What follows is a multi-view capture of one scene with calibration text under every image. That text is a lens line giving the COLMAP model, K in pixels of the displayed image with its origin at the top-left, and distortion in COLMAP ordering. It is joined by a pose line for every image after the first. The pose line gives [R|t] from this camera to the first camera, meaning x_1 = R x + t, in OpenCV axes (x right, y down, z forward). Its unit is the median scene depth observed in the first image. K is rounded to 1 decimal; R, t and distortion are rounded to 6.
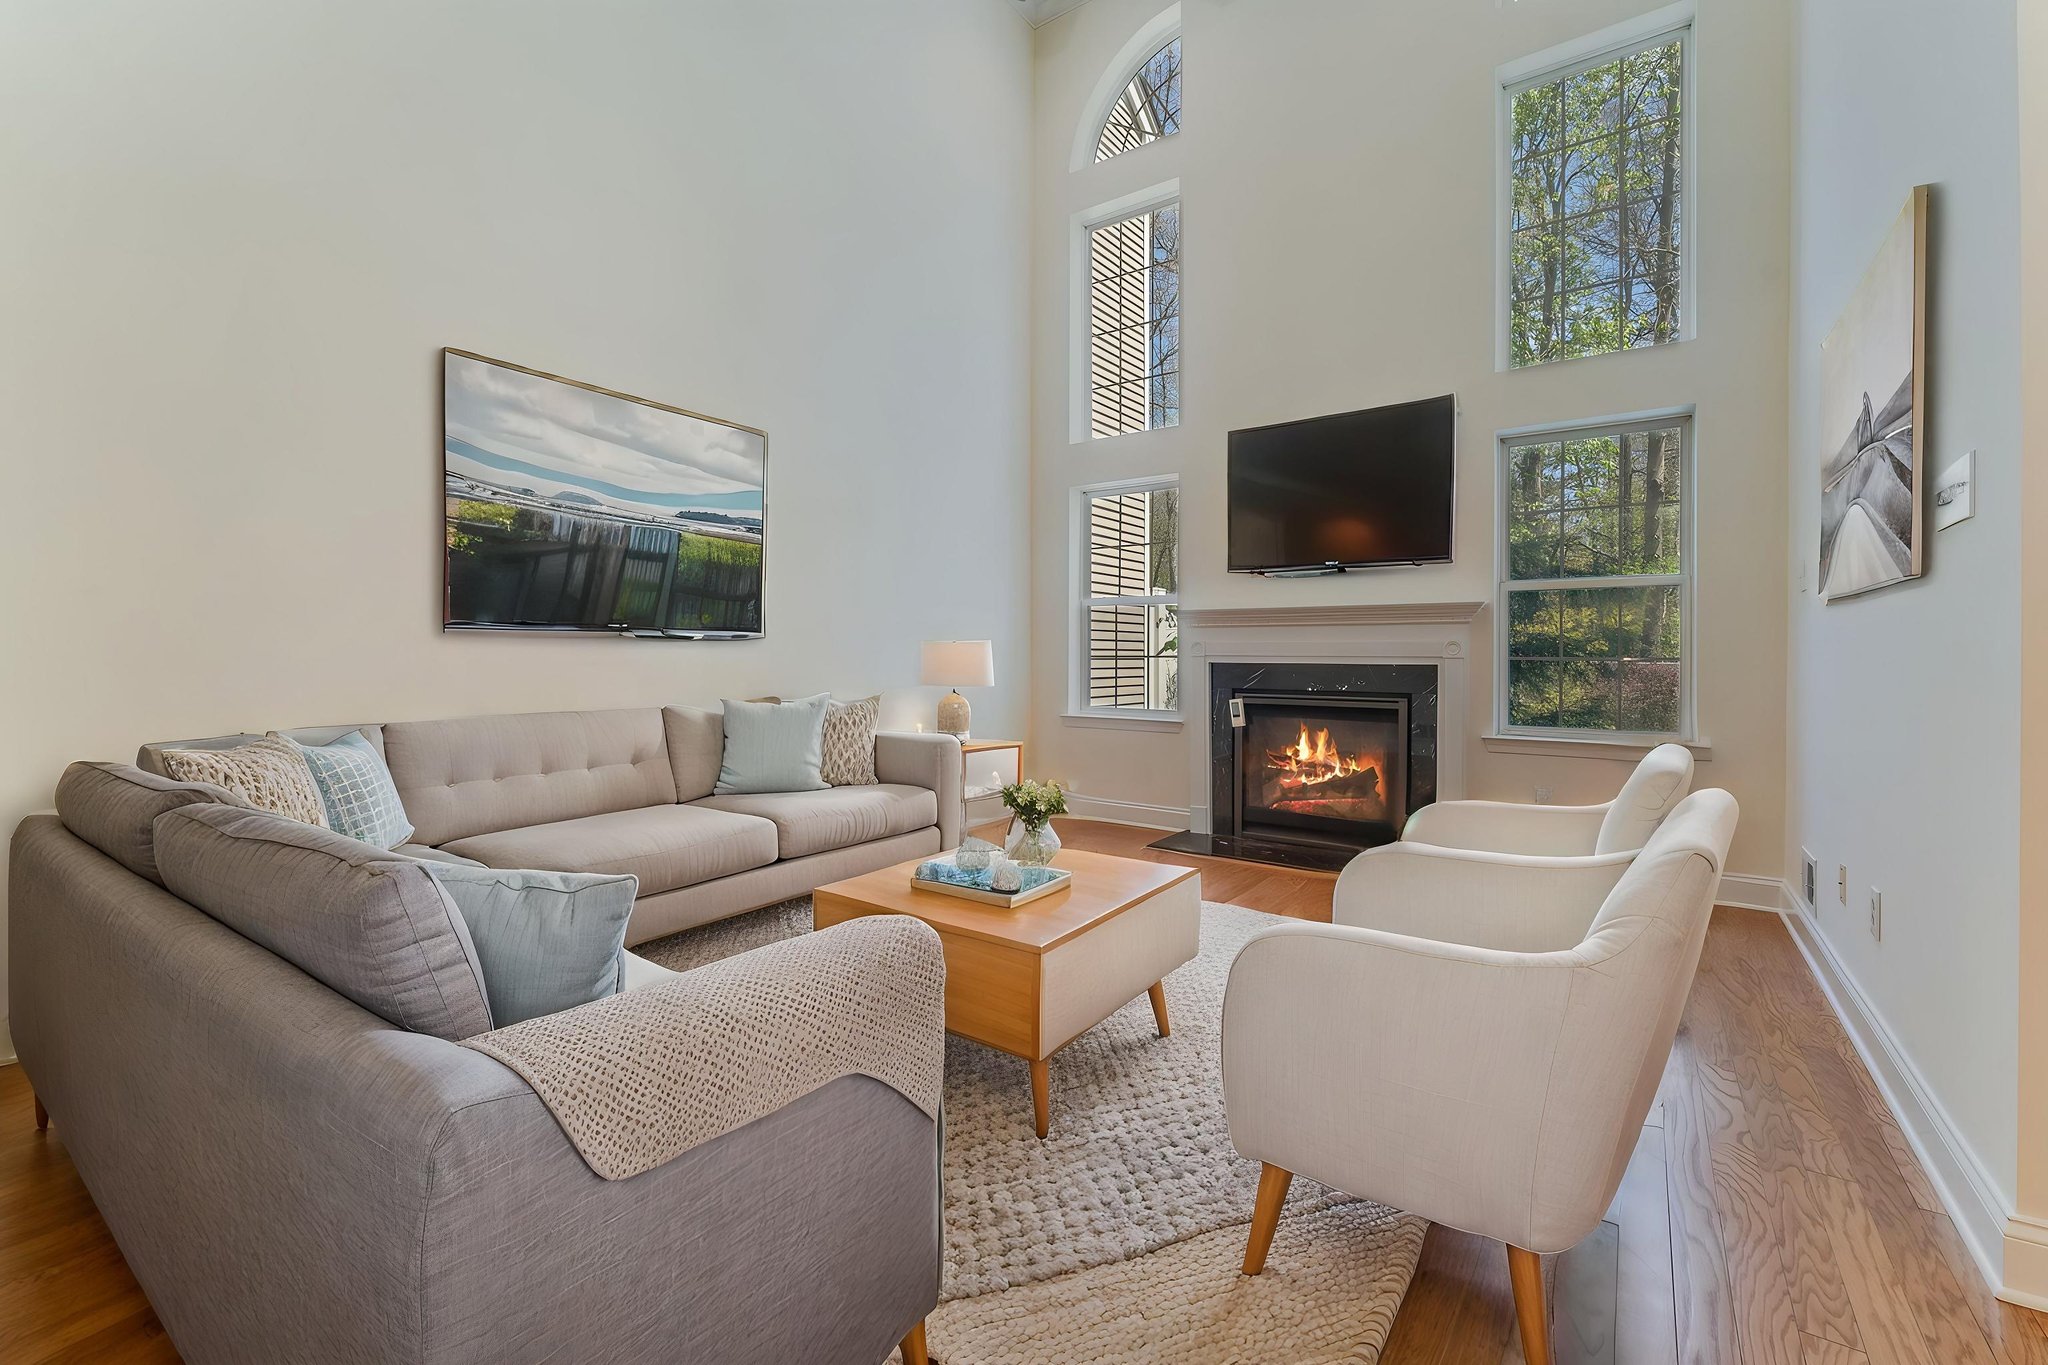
lens RADIAL K [[847.2, 0, 1018.9], [0, 847.2, 669.1], [0, 0, 1]] dist [-0.001291, -0.000518]
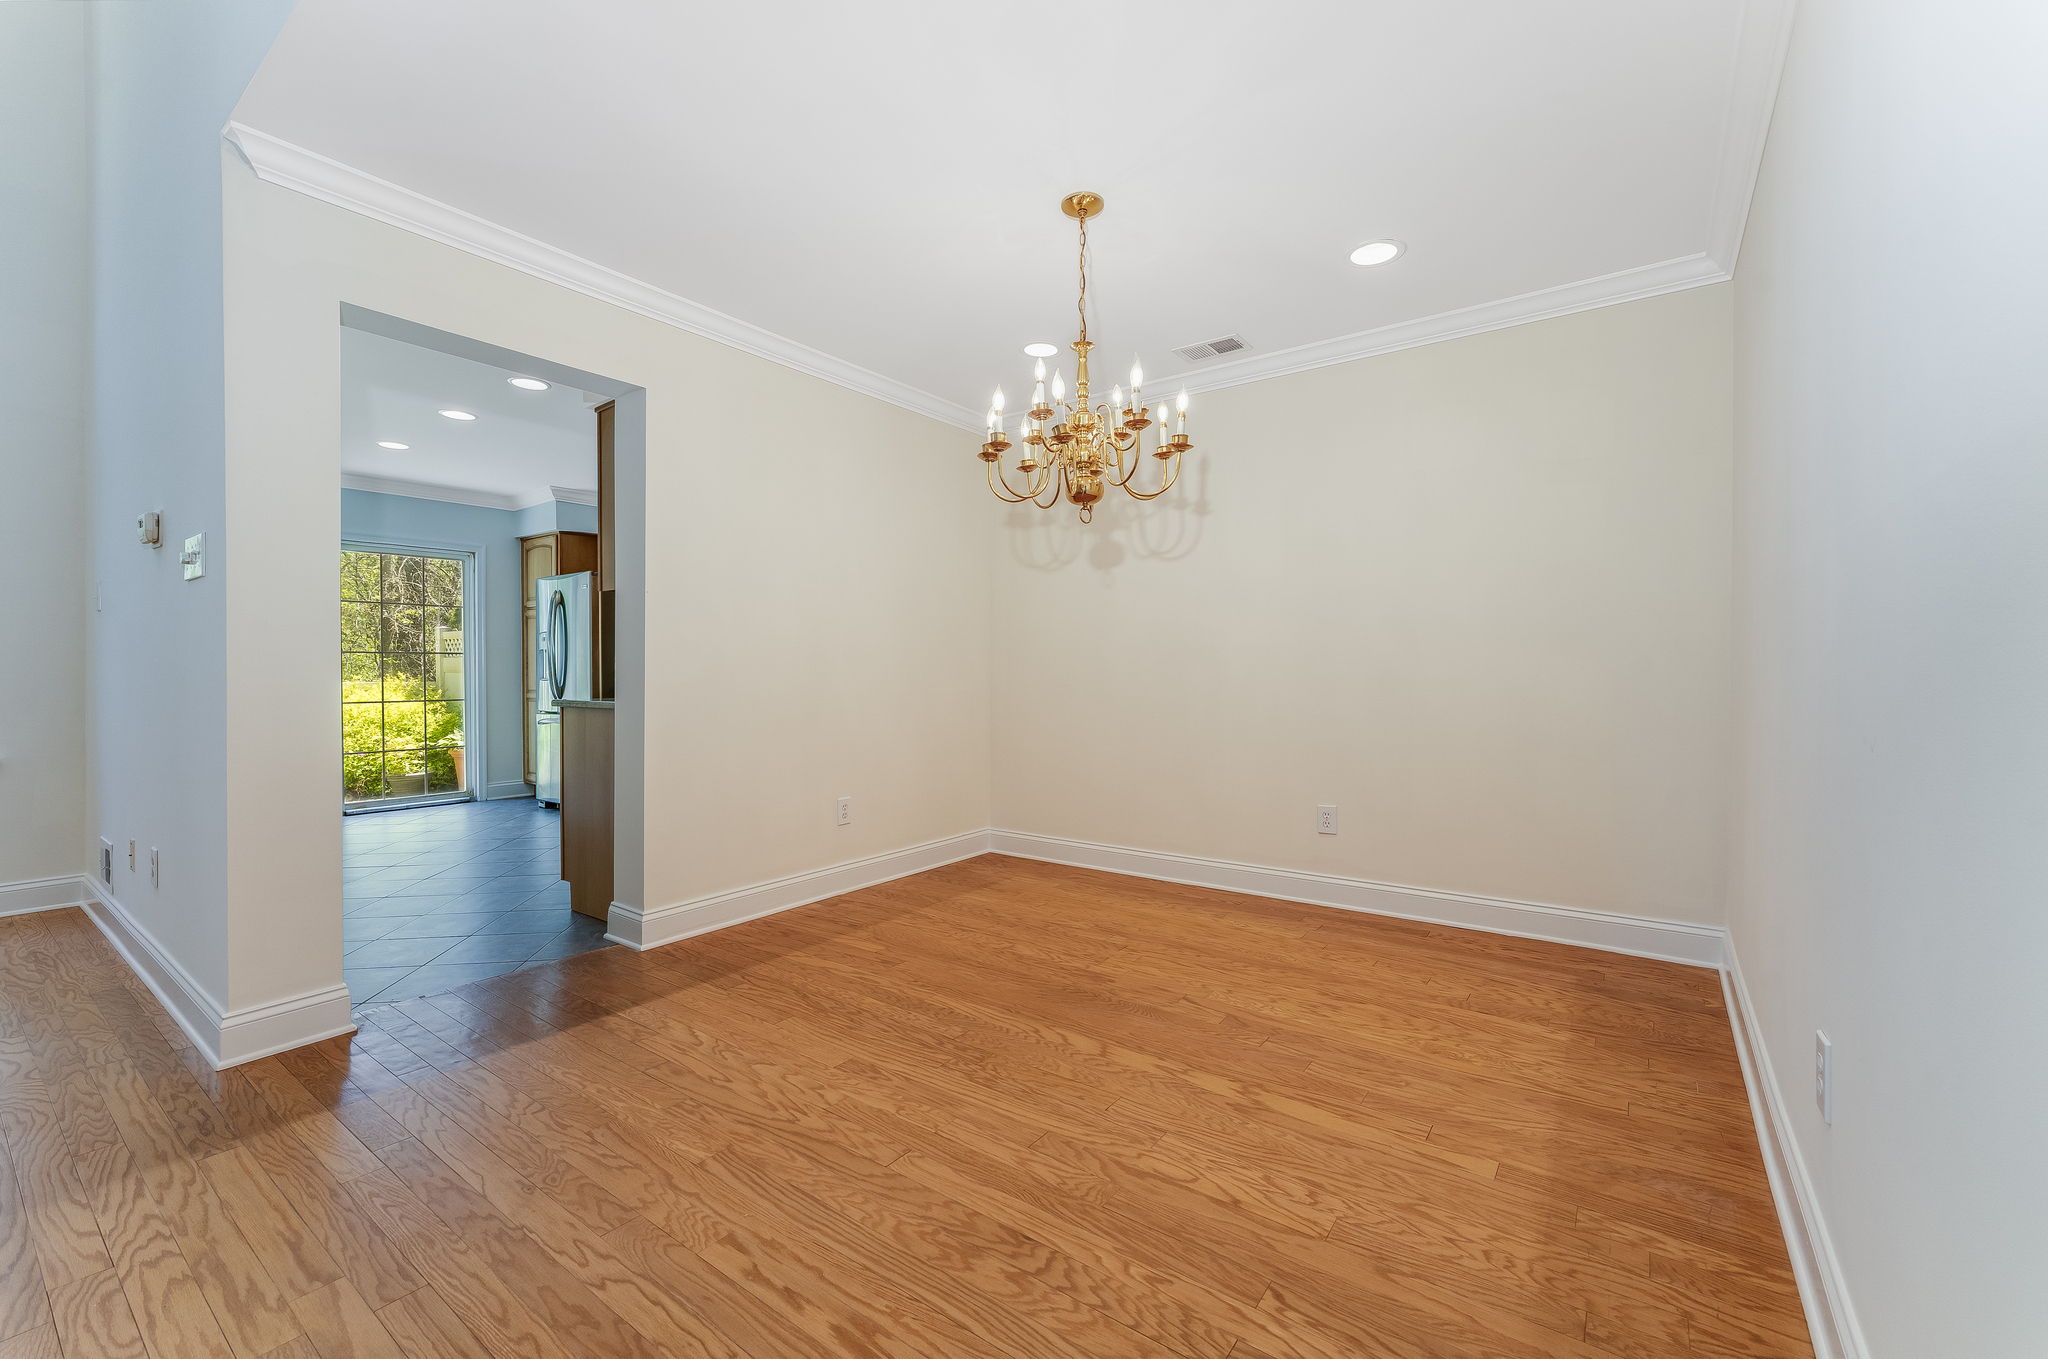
lens RADIAL K [[832.6, 0, 1031.1], [0, 832.6, 672.6], [0, 0, 1]] dist [-0.000071, -0.000240]
pose [[-0.000323, -0.005126, 0.999987, -0.175590], [0.013475, 0.999896, 0.005130, 0.001091], [-0.999909, 0.013476, -0.000253, -0.234019]]
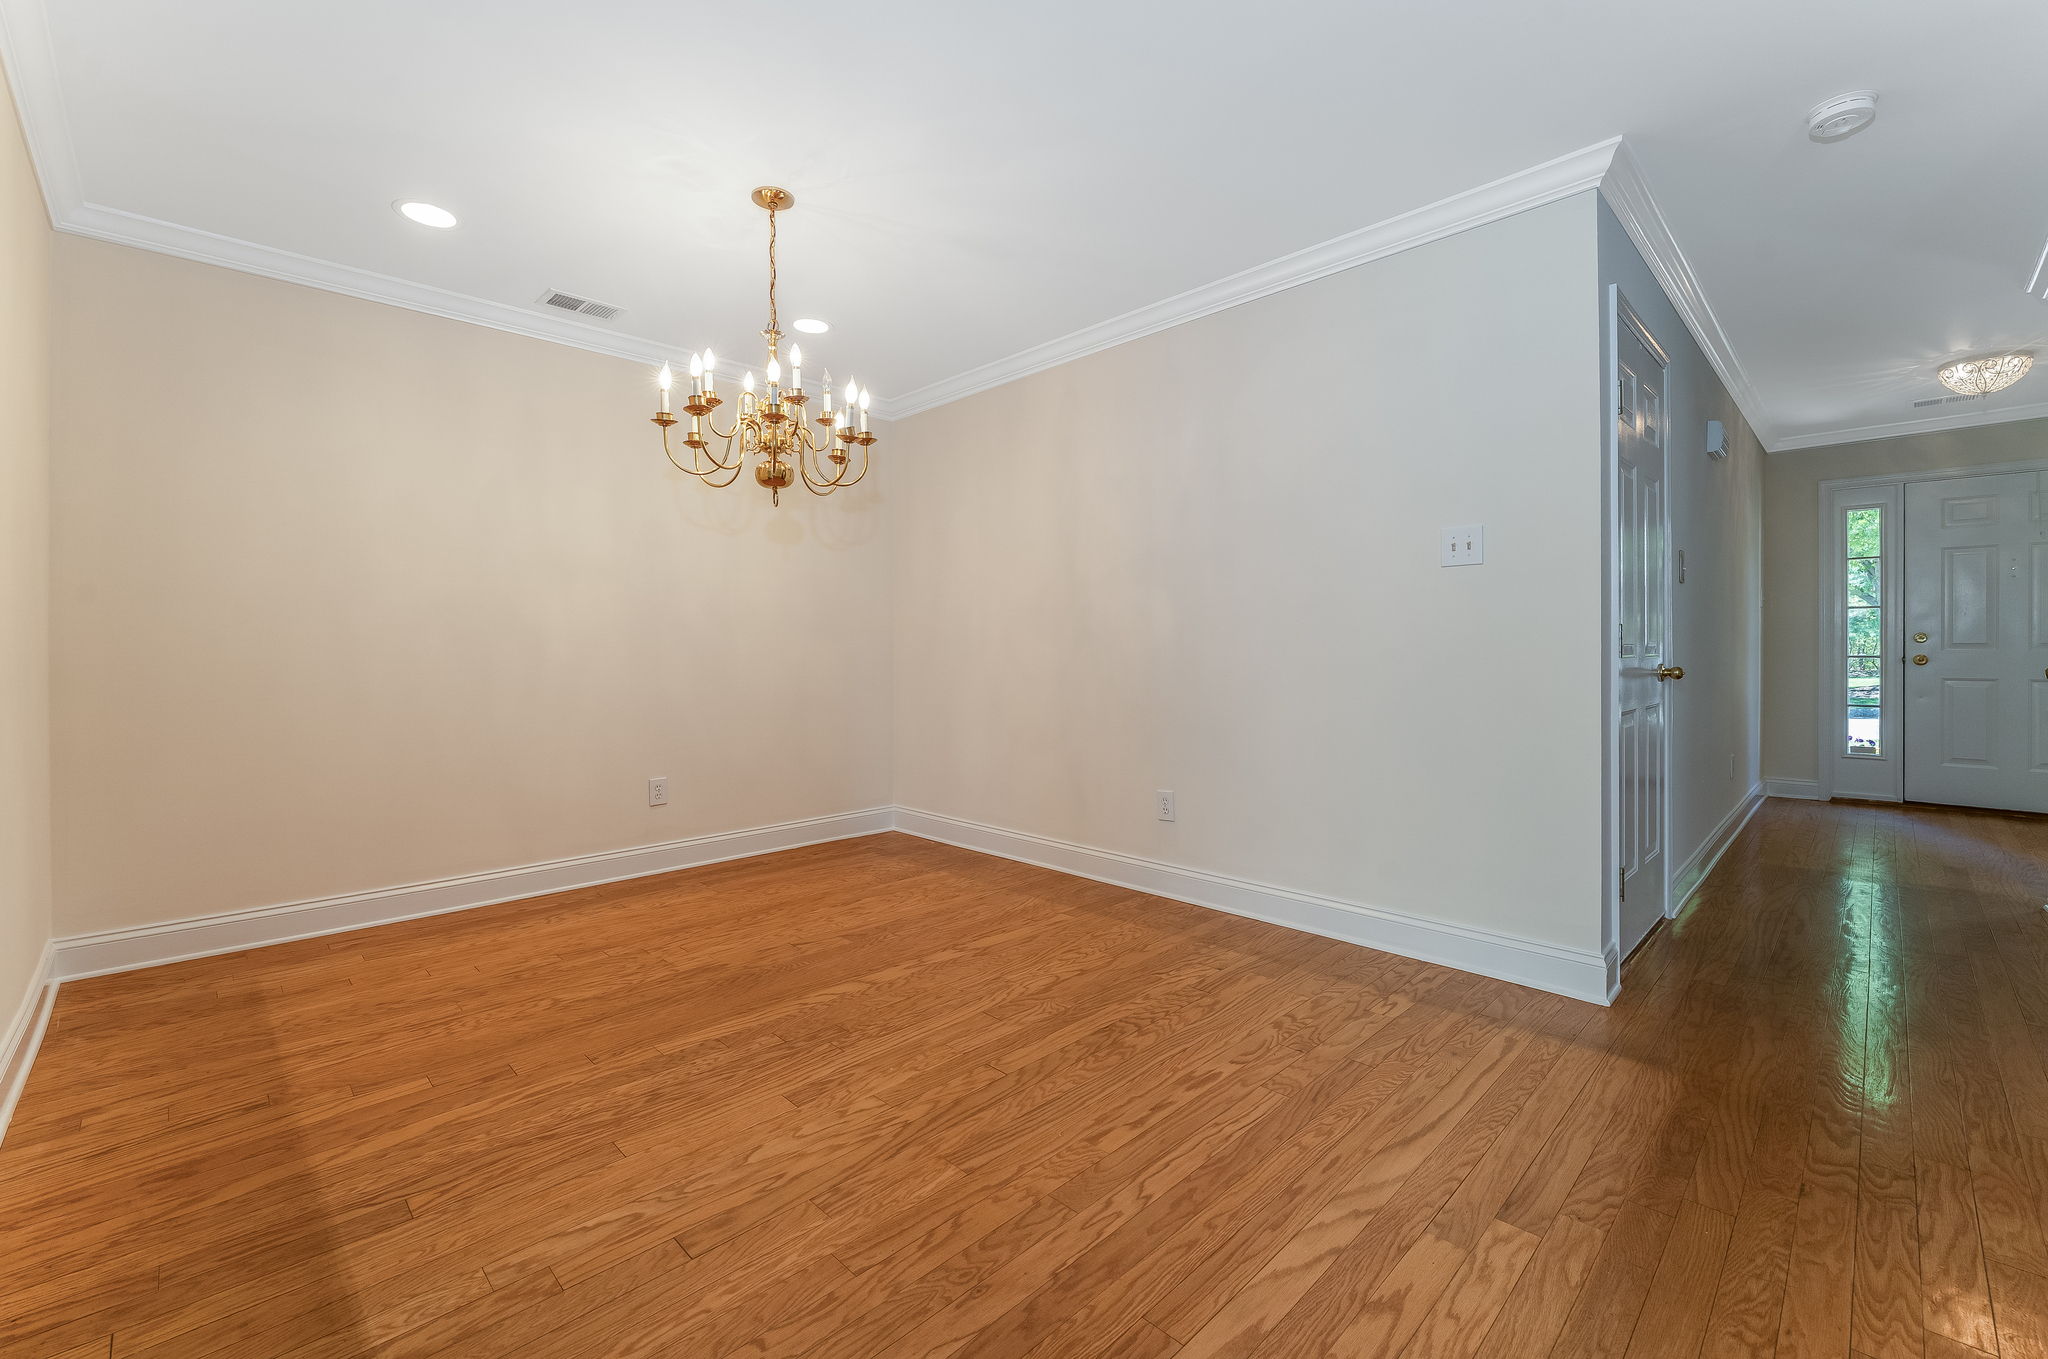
lens RADIAL K [[852.5, 0, 1013.7], [0, 852.5, 656.5], [0, 0, 1]] dist [-0.007023, -0.000390]
pose [[-0.986158, -0.000485, 0.165809, 0.227869], [0.002546, 0.999834, 0.018066, -0.002334], [-0.165790, 0.018238, -0.985992, 0.446756]]
